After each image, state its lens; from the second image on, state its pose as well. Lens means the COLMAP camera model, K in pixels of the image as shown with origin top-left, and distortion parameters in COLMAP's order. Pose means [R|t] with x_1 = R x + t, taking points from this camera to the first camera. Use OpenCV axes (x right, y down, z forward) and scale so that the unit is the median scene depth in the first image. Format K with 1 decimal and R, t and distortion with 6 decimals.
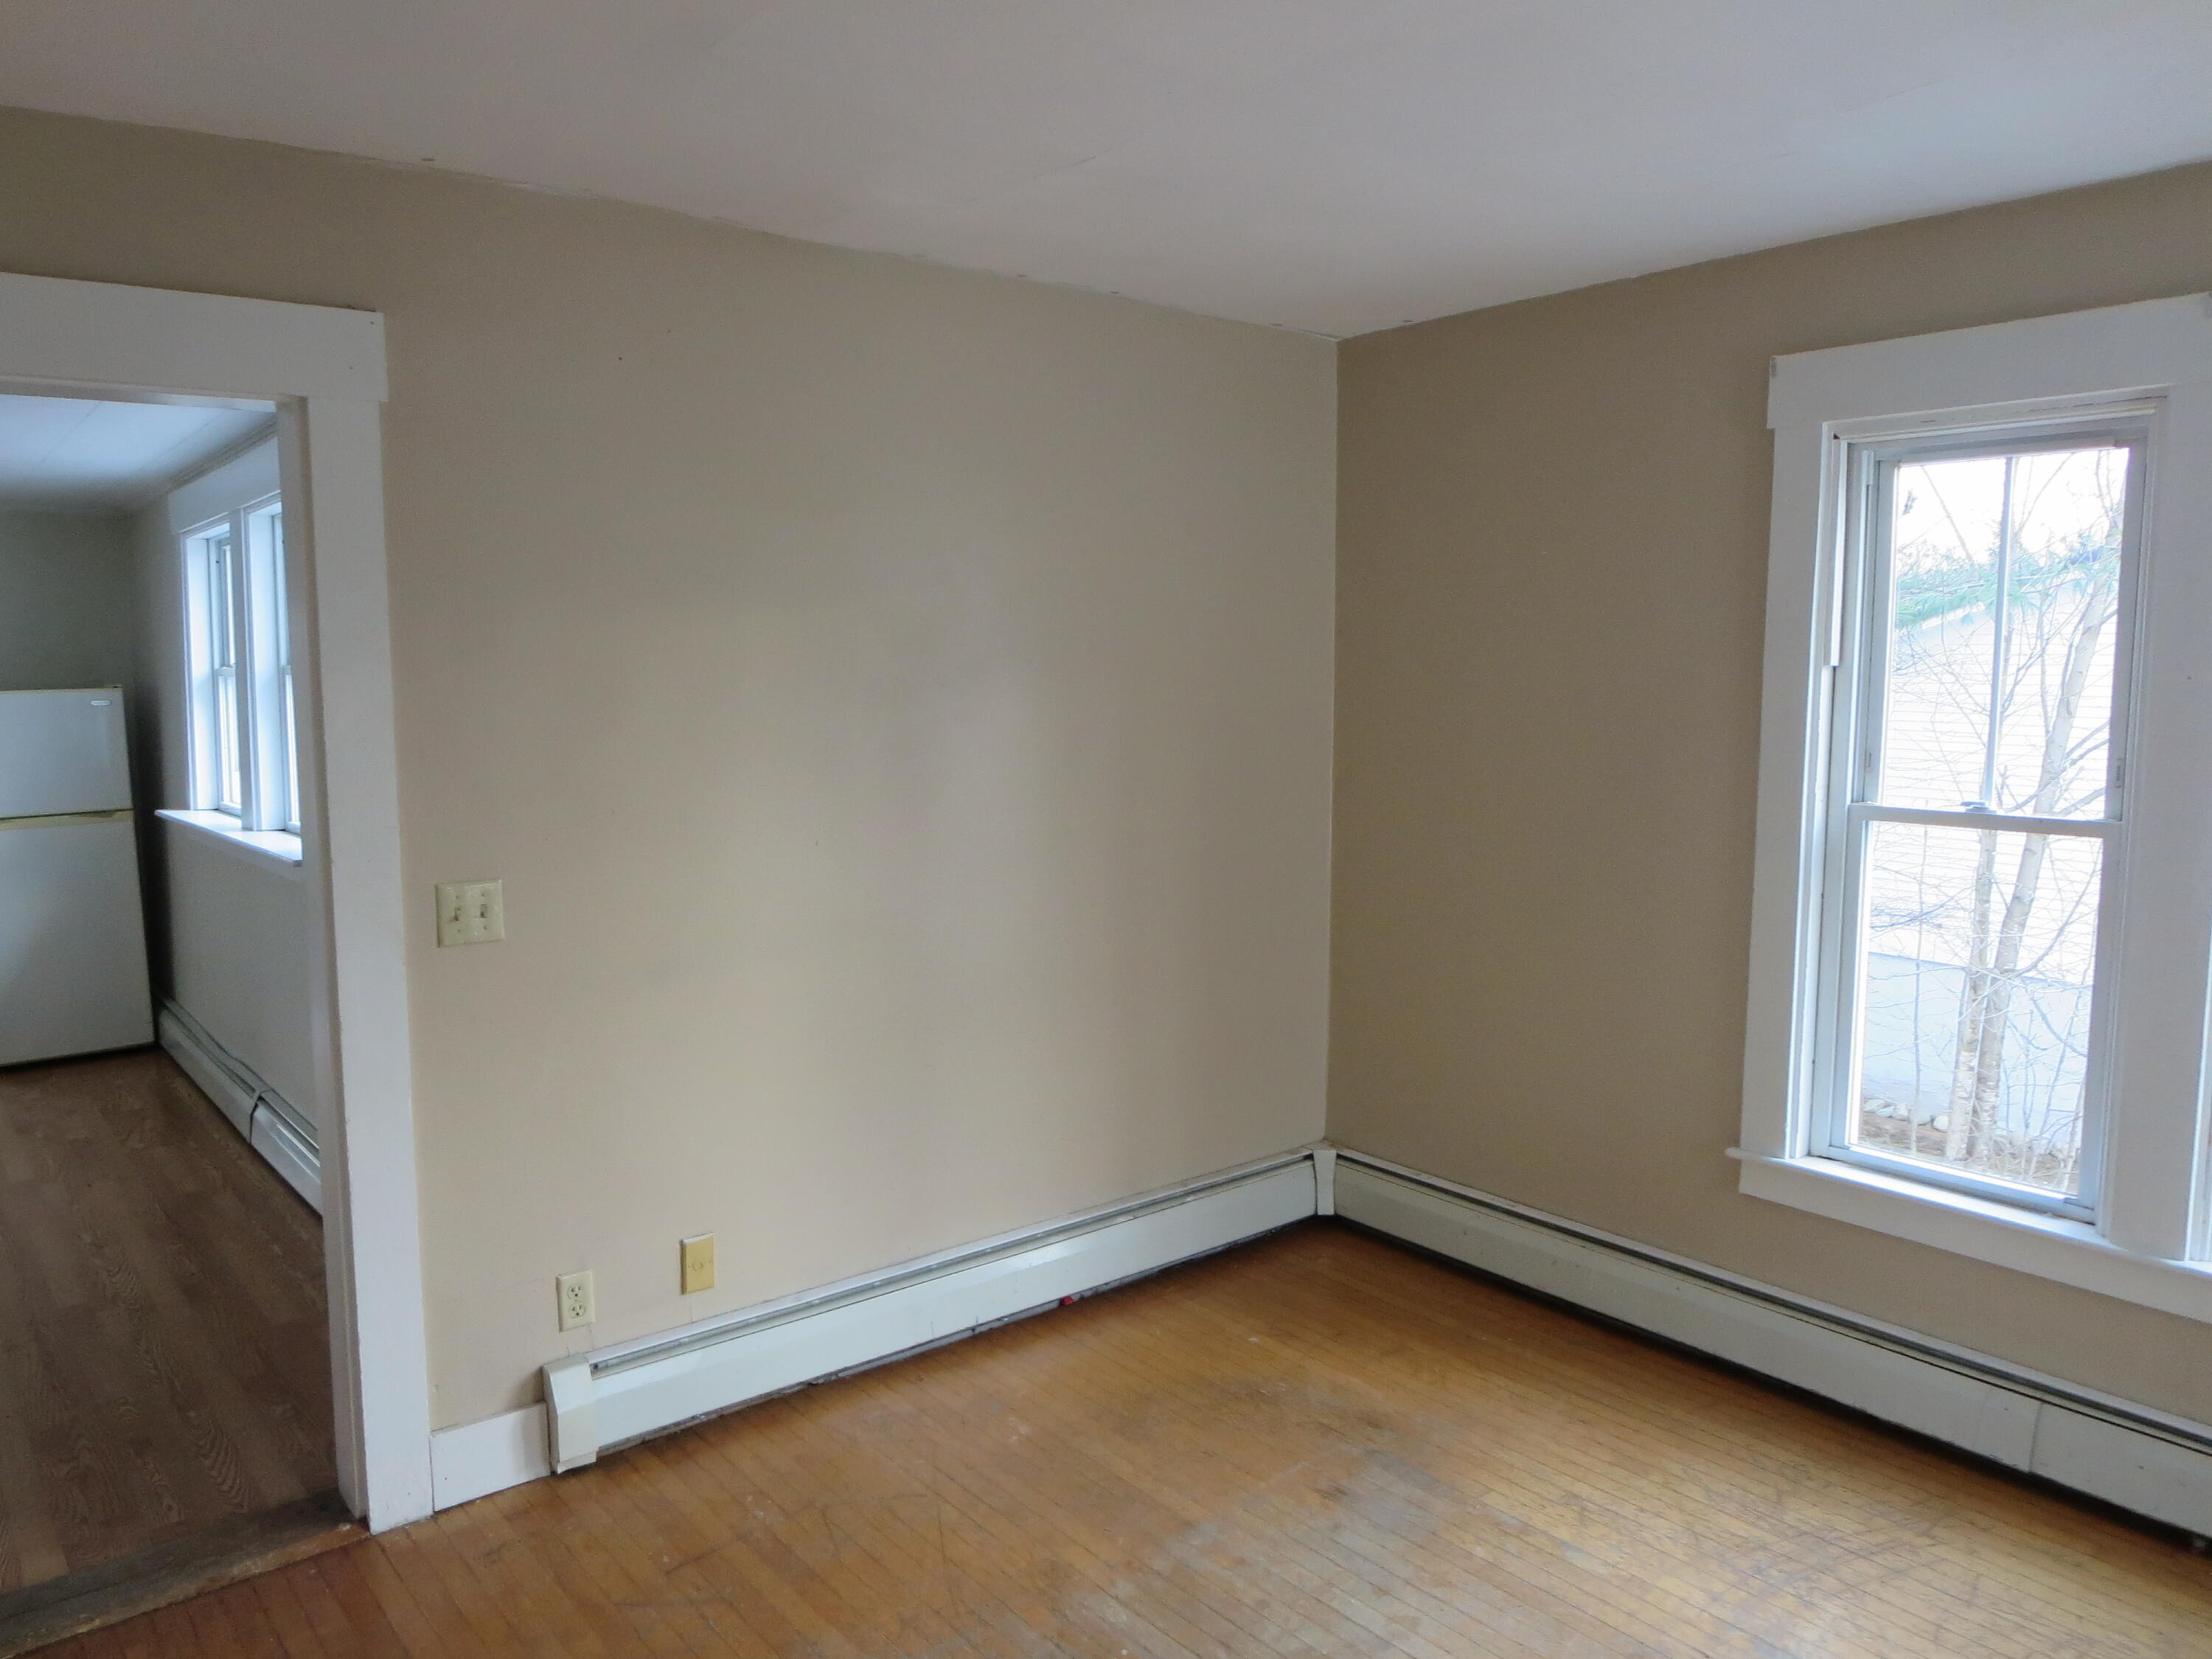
lens RADIAL K [[1607.9, 0, 1113.1], [0, 1607.9, 841.6], [0, 0, 1]] dist [-0.002052, -0.003194]
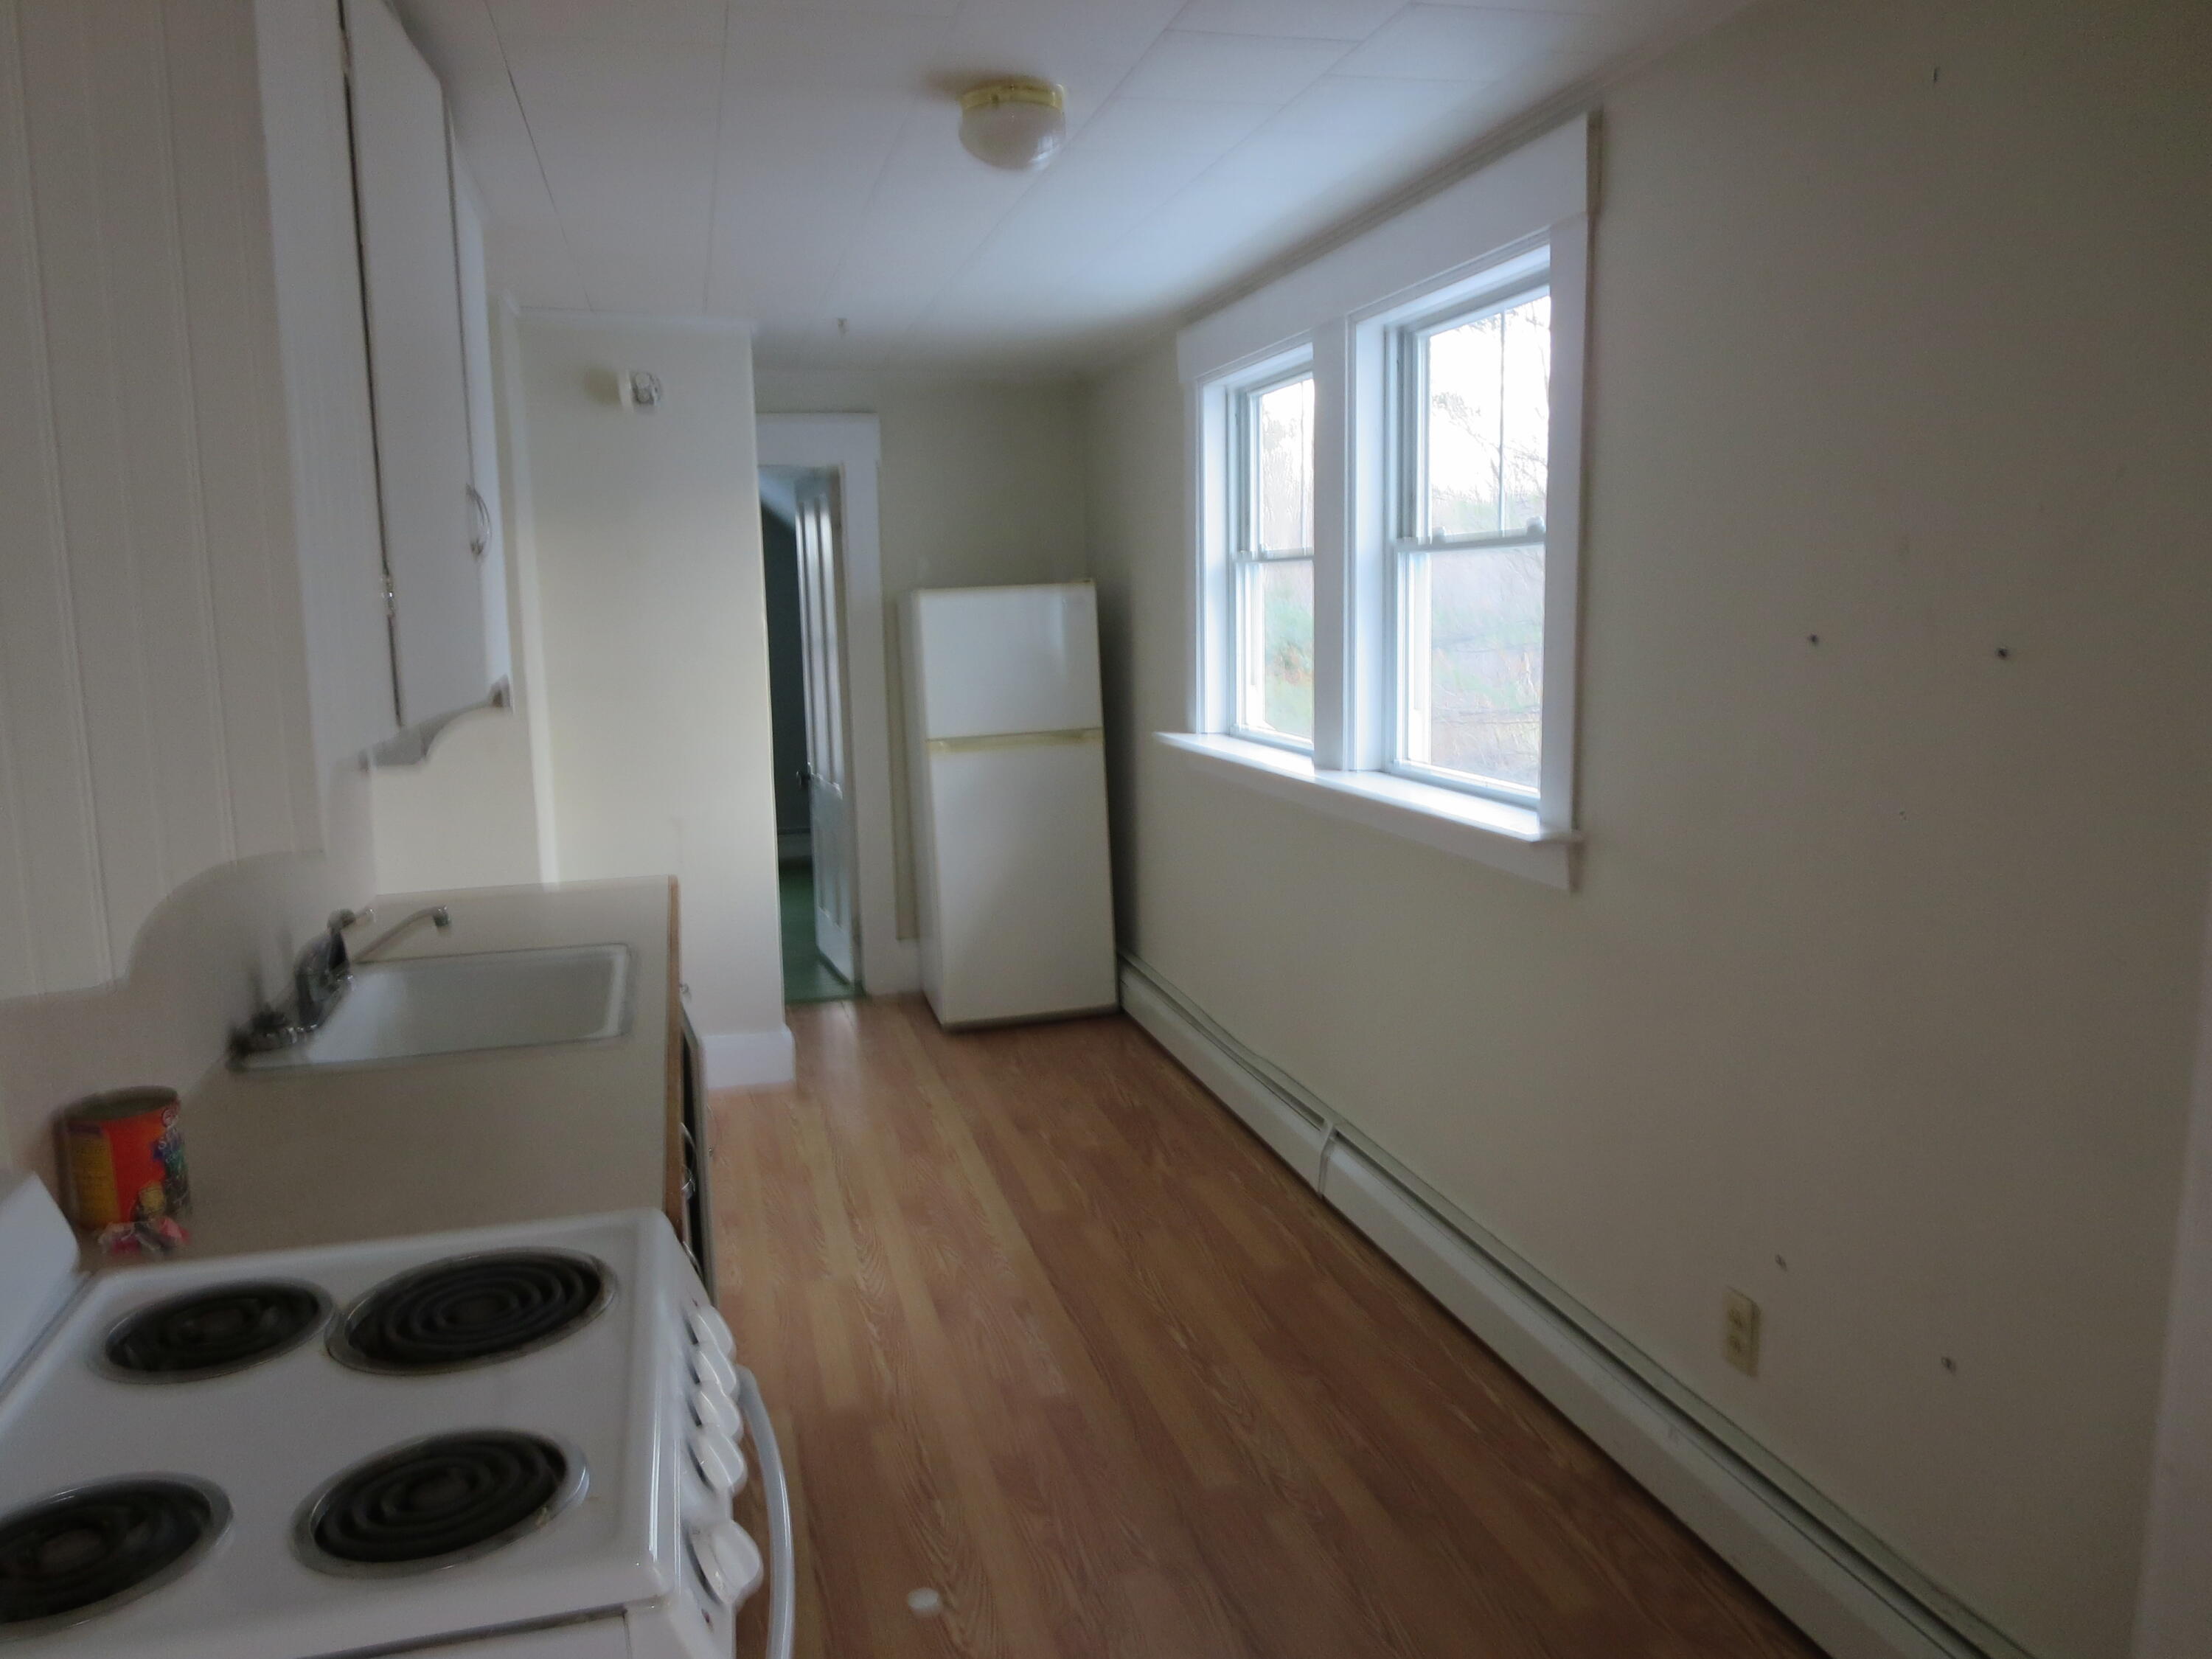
lens RADIAL K [[1531.1, 0, 1106.0], [0, 1531.1, 829.5], [0, 0, 1]] dist [-0.057684, 0.000589]
pose [[0.917607, 0.036774, -0.395785, -0.330598], [-0.015172, 0.998226, 0.057573, -0.016861], [0.397200, -0.046825, 0.916537, 0.301931]]
